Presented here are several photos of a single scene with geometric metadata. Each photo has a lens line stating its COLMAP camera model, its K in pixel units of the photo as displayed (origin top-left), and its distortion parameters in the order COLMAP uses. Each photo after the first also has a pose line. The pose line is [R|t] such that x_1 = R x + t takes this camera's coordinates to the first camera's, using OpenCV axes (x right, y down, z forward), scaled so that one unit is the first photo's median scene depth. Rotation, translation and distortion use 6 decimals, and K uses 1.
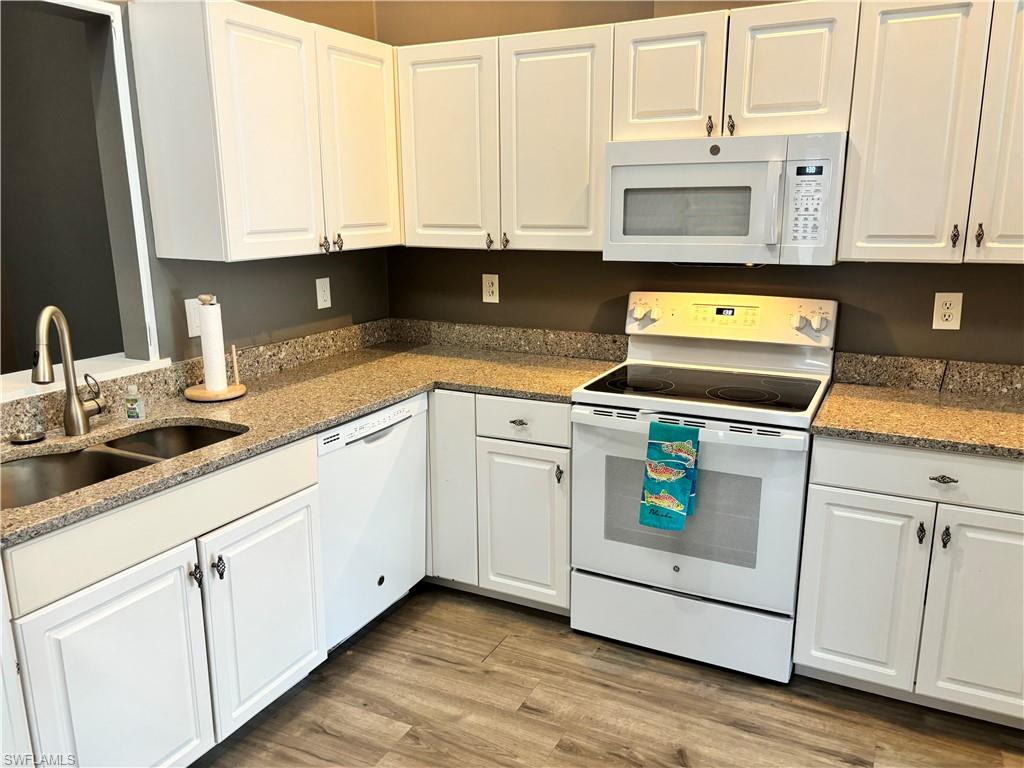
lens RADIAL K [[775.1, 0, 503.9], [0, 775.1, 383.3], [0, 0, 1]] dist [0.040886, -0.013017]
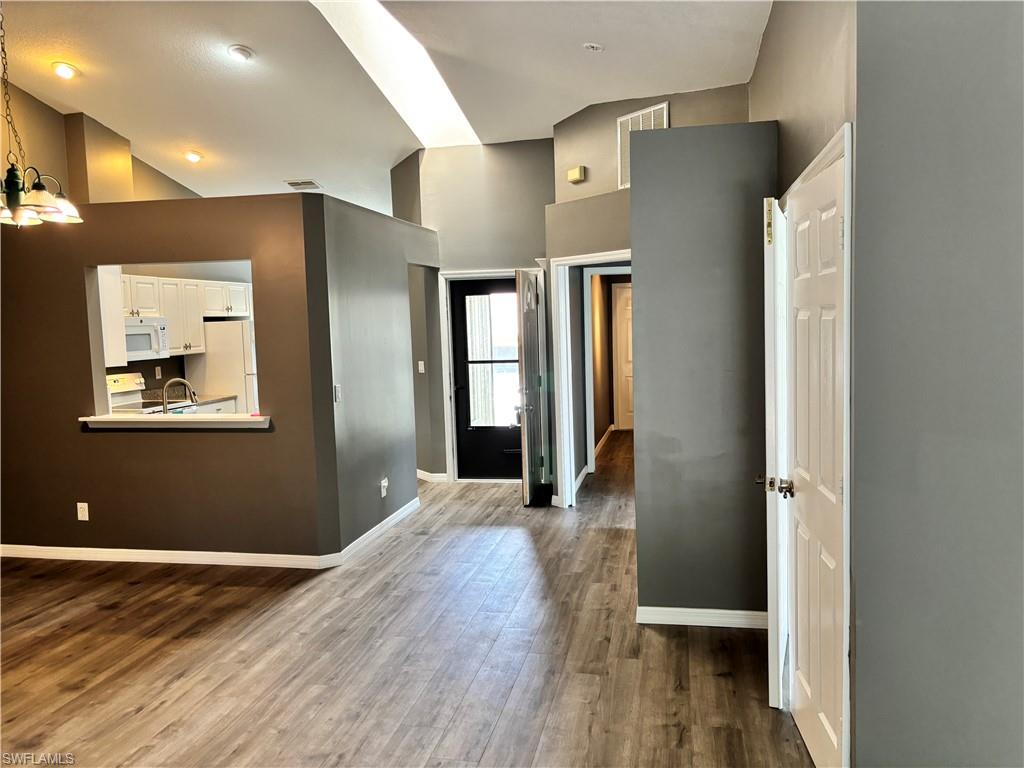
lens RADIAL K [[775.1, 0, 511.0], [0, 775.1, 384.8], [0, 0, 1]] dist [0.040886, -0.013017]
pose [[-0.252878, -0.073141, 0.964729, -2.782500], [0.244509, 0.959939, 0.136869, -0.129033], [-0.936092, 0.270496, -0.224864, 0.413625]]
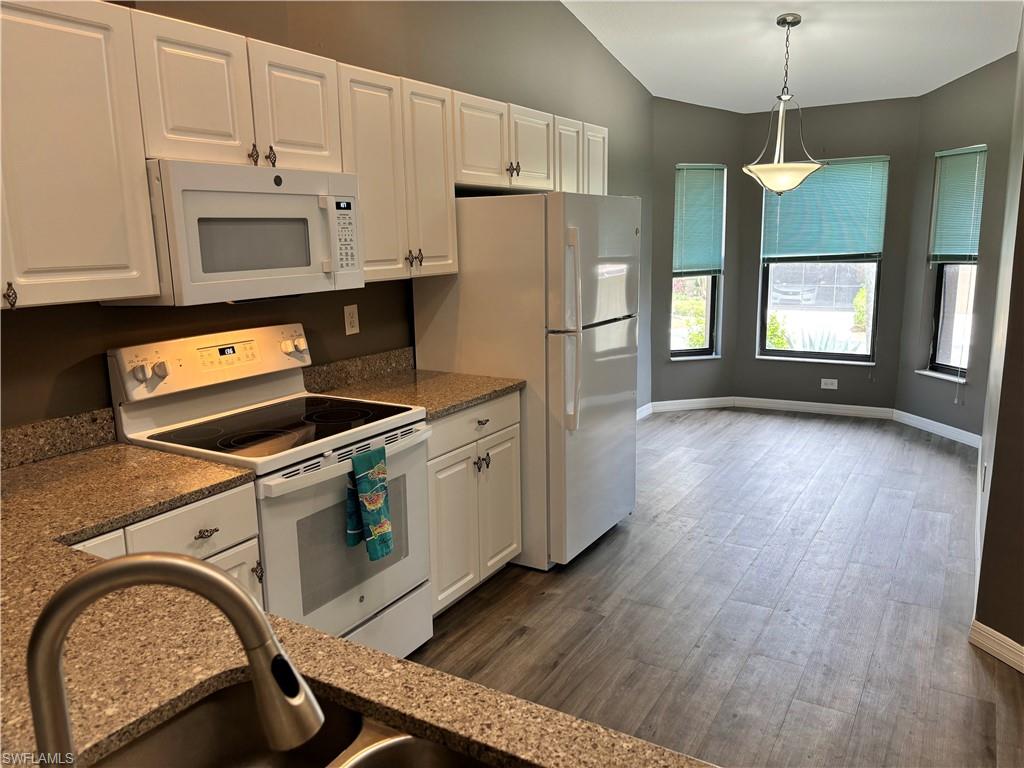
lens RADIAL K [[775.1, 0, 515.9], [0, 775.1, 378.7], [0, 0, 1]] dist [0.040886, -0.013017]
pose [[0.065619, -0.182204, 0.981069, -0.681647], [0.240912, 0.956996, 0.161620, -0.141846], [-0.968326, 0.225745, 0.106692, 0.637021]]
